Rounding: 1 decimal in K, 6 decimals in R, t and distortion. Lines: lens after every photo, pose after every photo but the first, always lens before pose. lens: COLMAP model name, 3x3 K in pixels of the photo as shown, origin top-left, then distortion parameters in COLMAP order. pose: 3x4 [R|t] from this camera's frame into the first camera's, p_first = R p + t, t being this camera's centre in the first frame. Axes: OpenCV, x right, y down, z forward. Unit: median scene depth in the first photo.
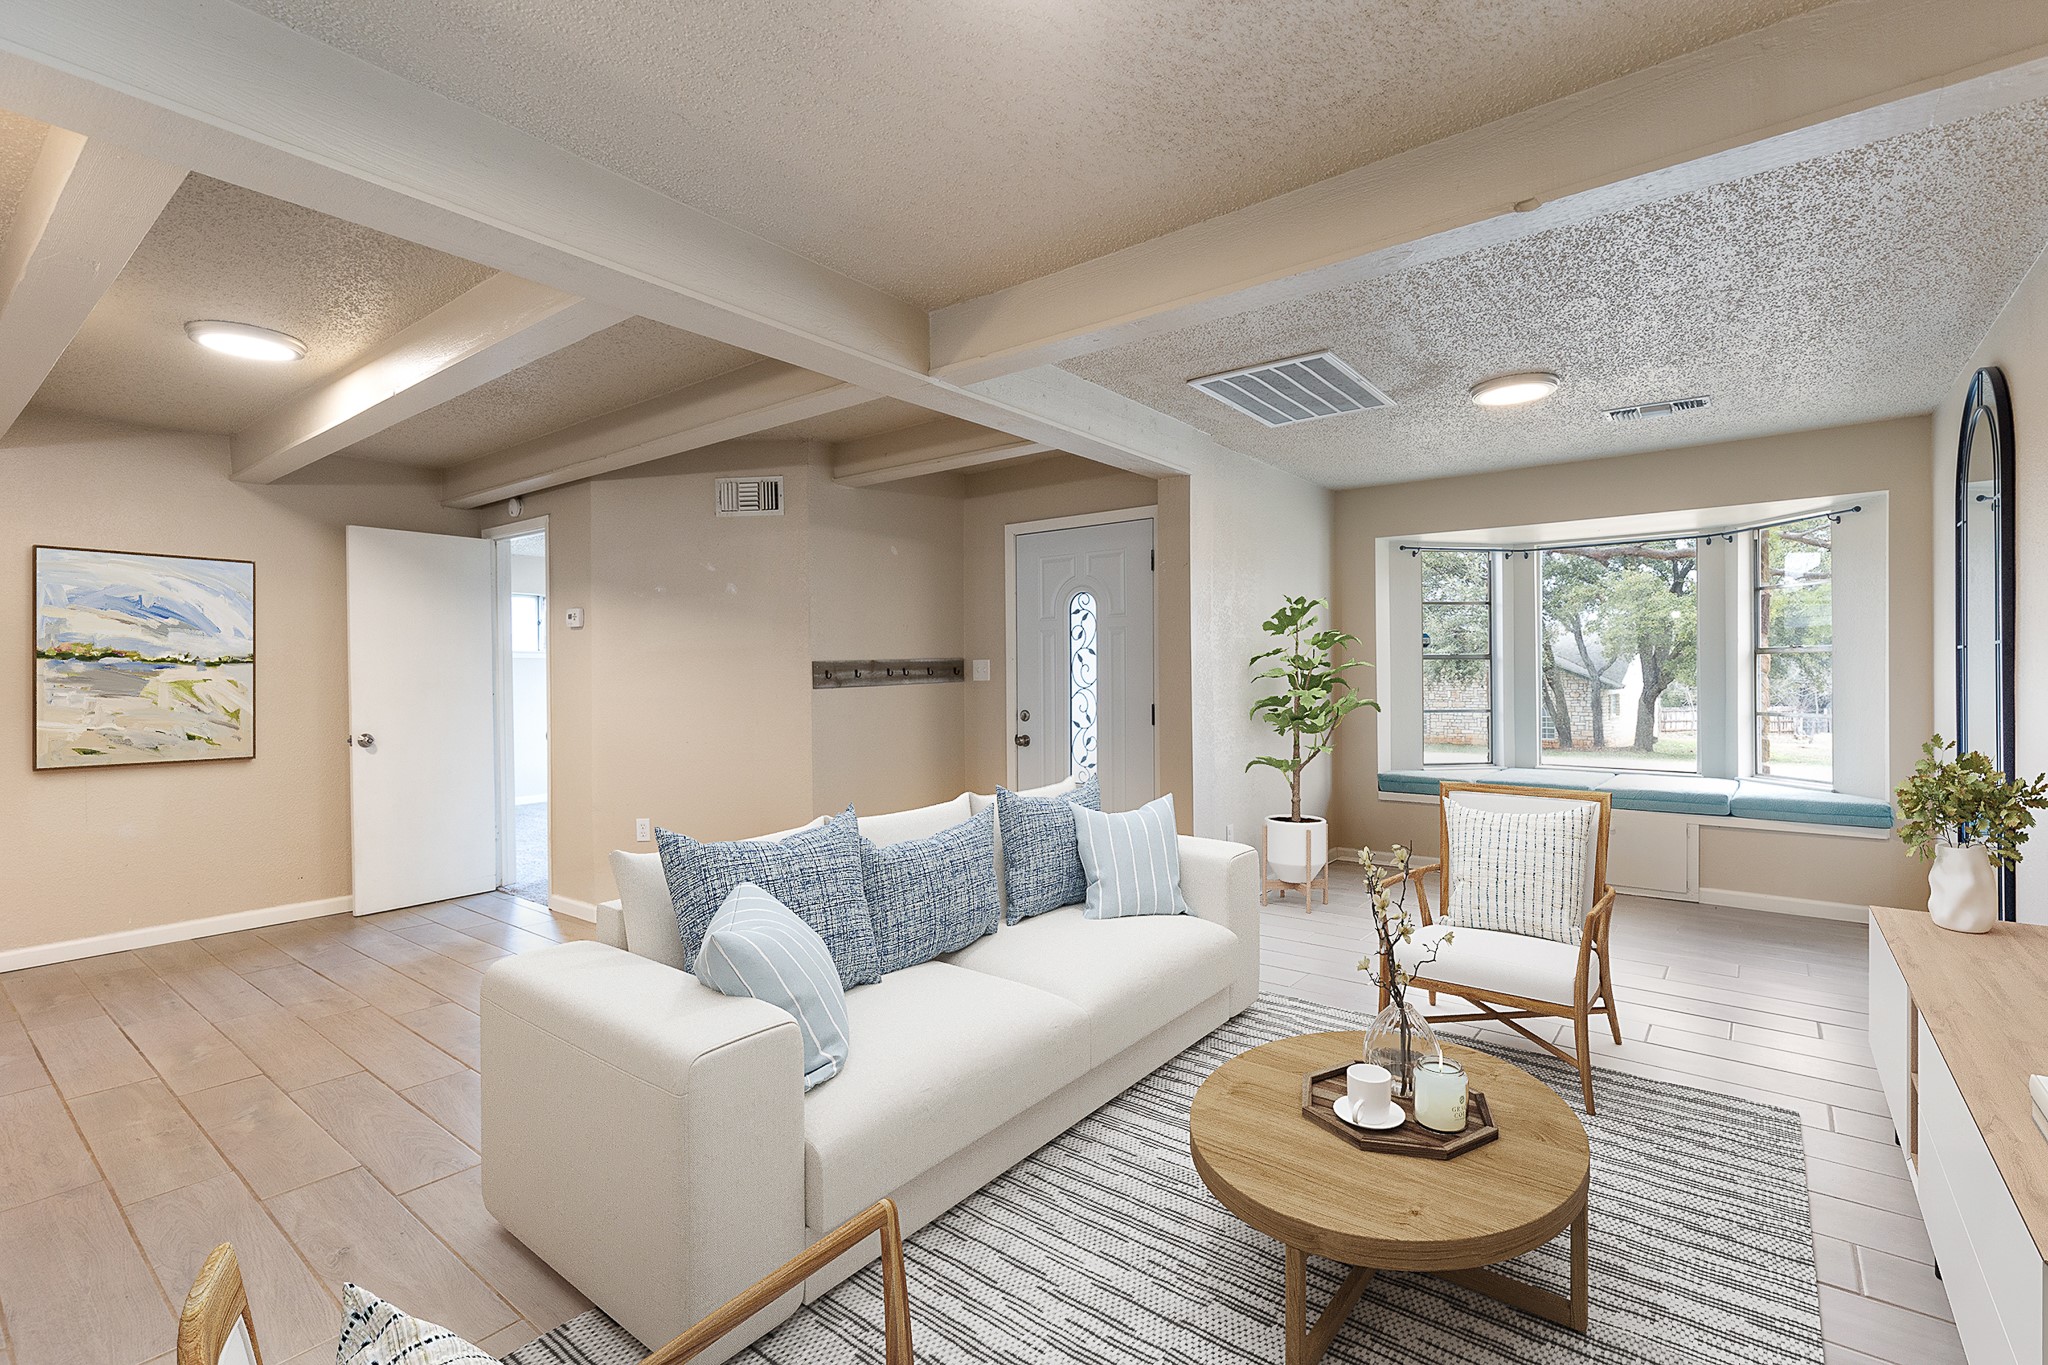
lens RADIAL K [[923.5, 0, 1032.3], [0, 923.5, 682.7], [0, 0, 1]] dist [0.007119, -0.000707]
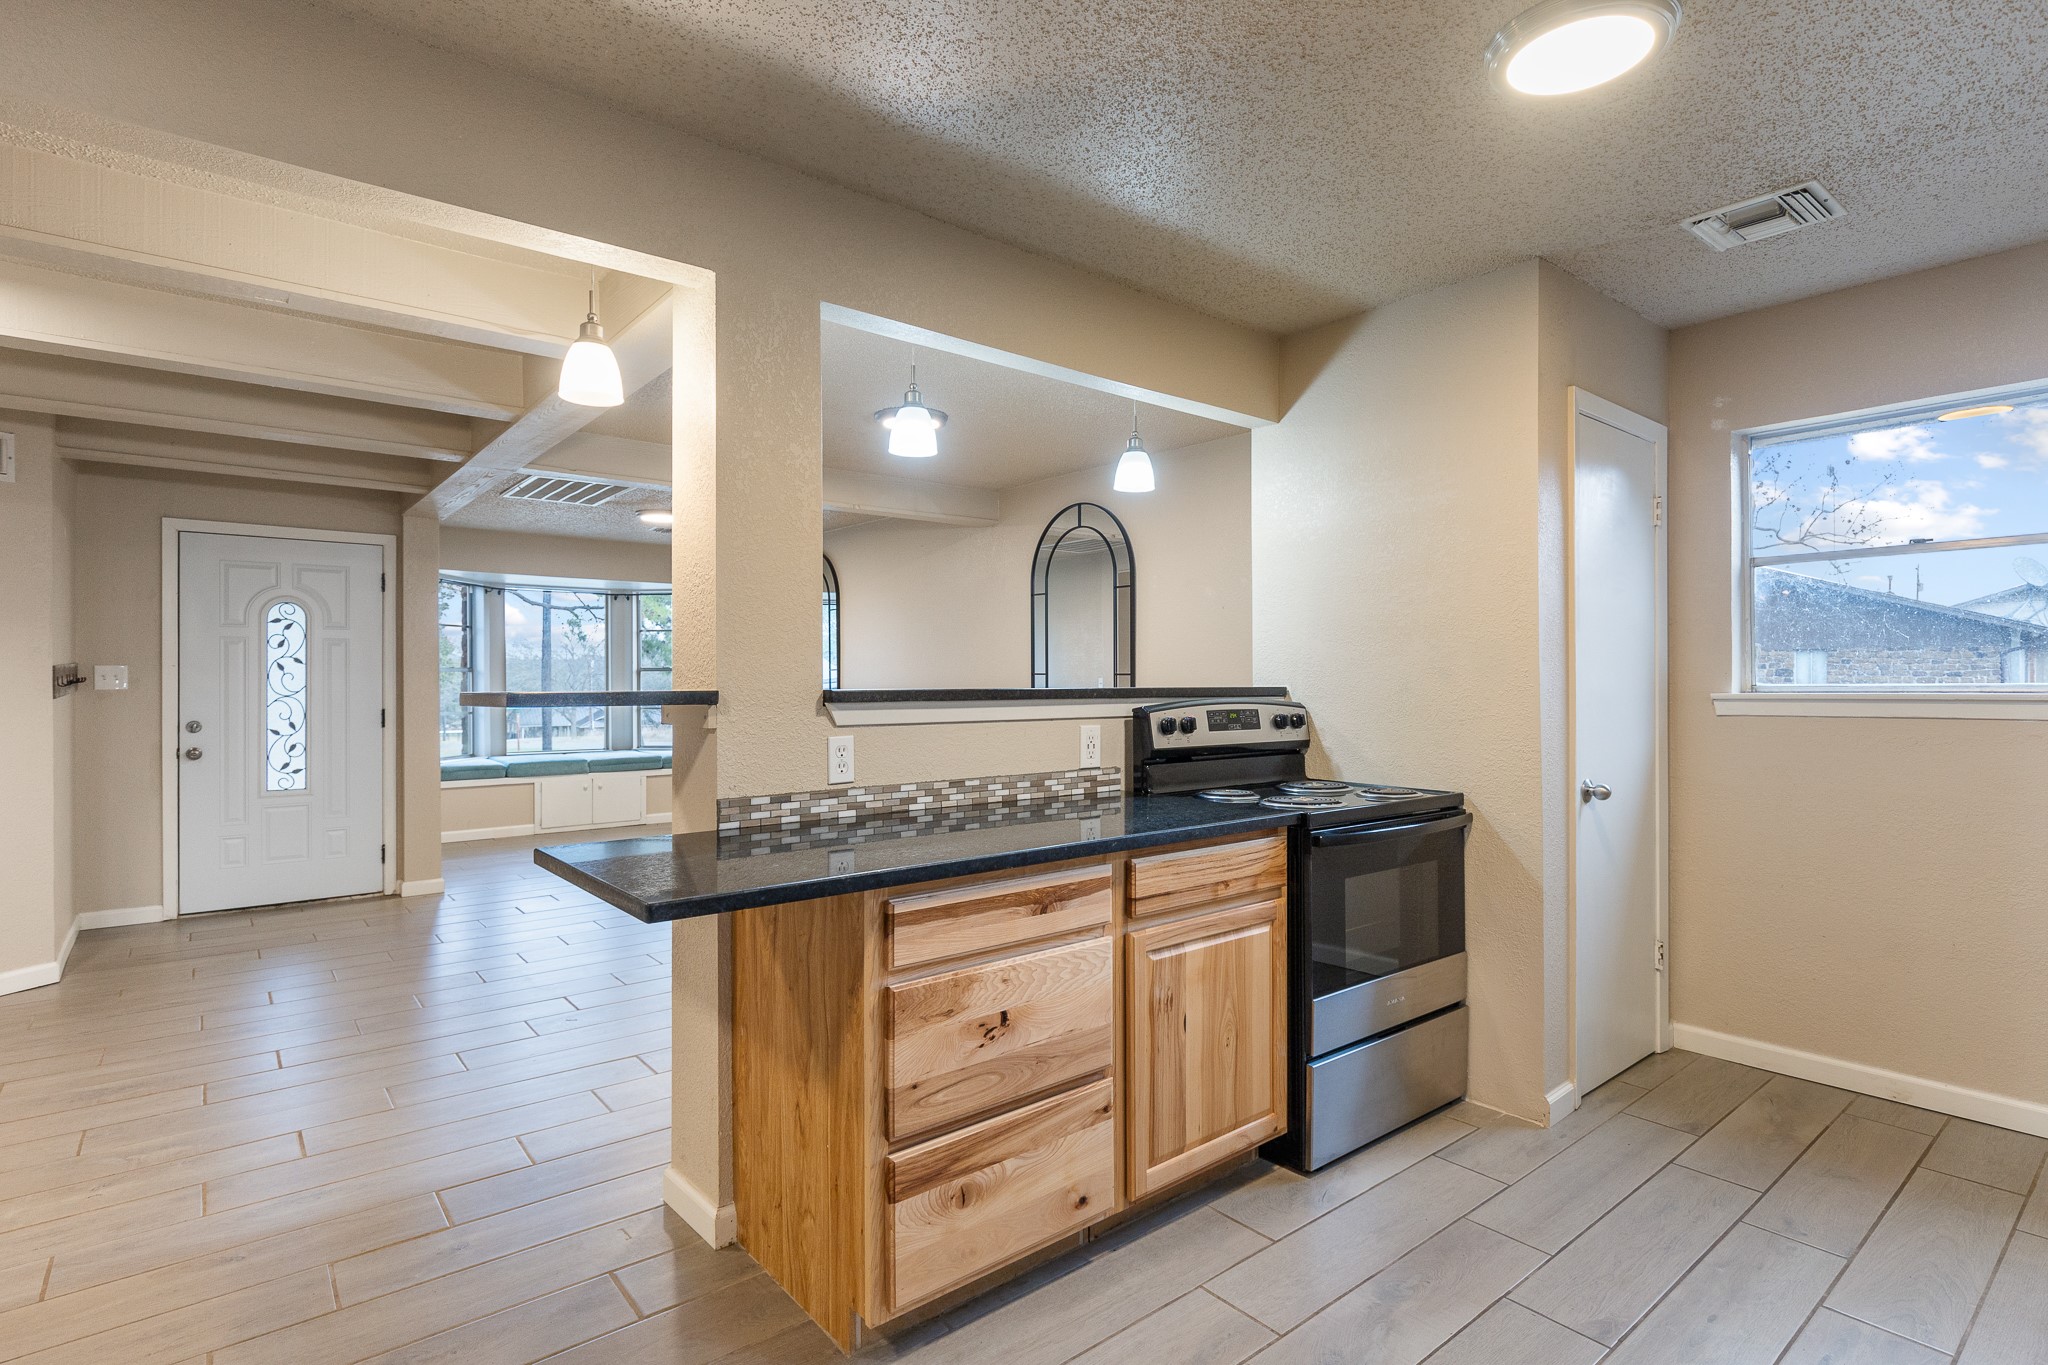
lens RADIAL K [[1003.7, 0, 1025.8], [0, 1003.7, 679.5], [0, 0, 1]] dist [0.001790, -0.000160]
pose [[0.229694, 0.006938, 0.973238, -0.834431], [0.011919, 0.999880, -0.009941, 0.008192], [-0.973190, 0.013884, 0.229583, -0.050728]]
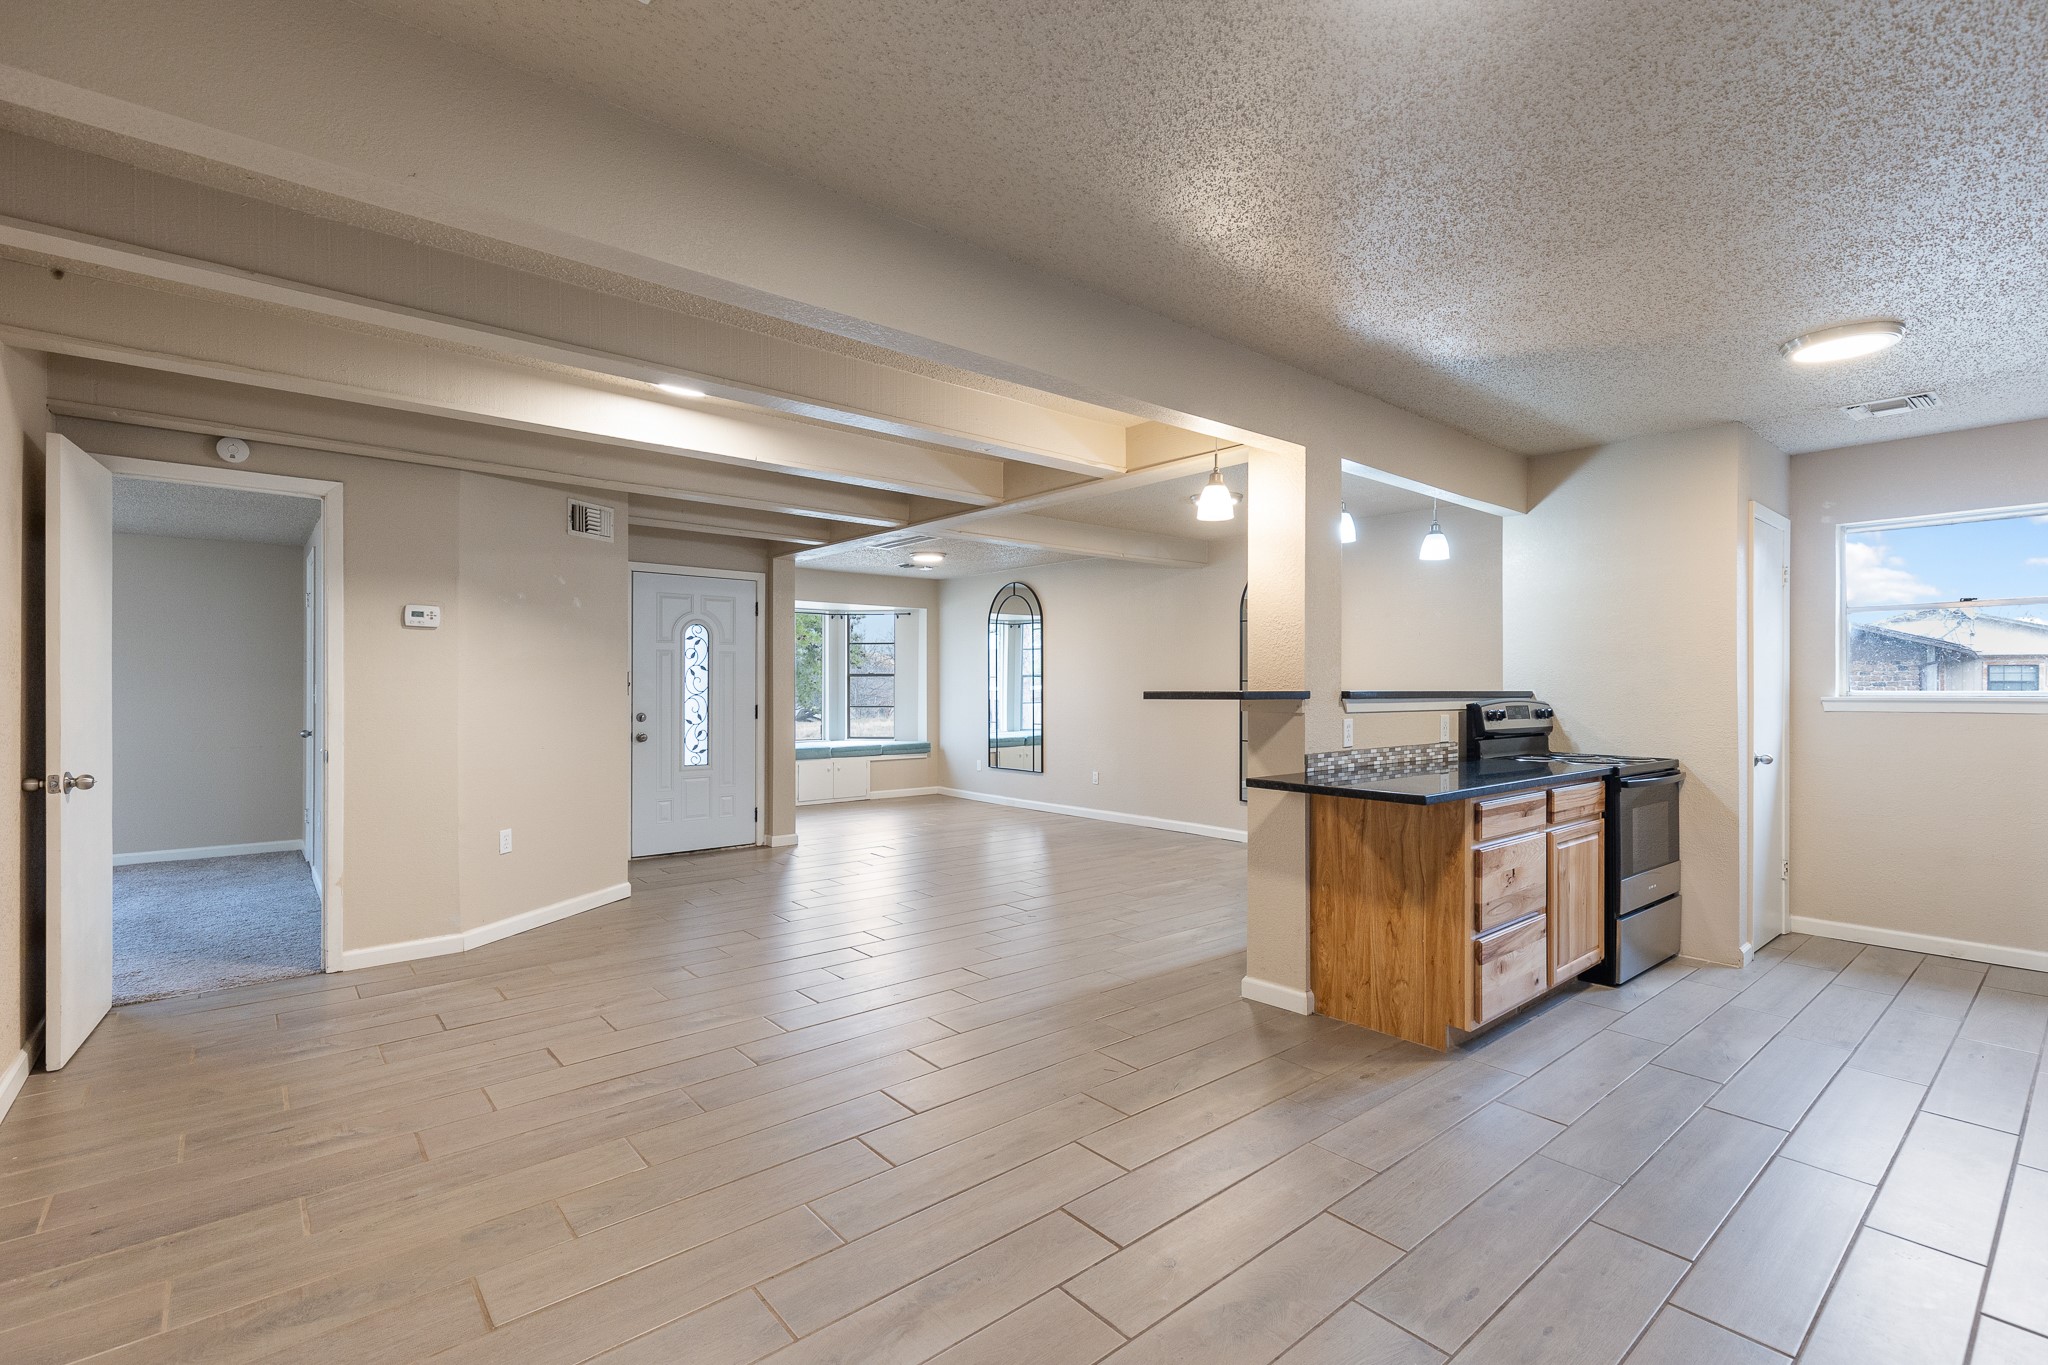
lens RADIAL K [[923.5, 0, 1019.1], [0, 923.5, 684.2], [0, 0, 1]] dist [0.007119, -0.000707]
pose [[0.214674, 0.008509, 0.976649, -1.163857], [0.006877, 0.999924, -0.010223, 0.007565], [-0.976661, 0.008911, 0.214599, 0.244565]]
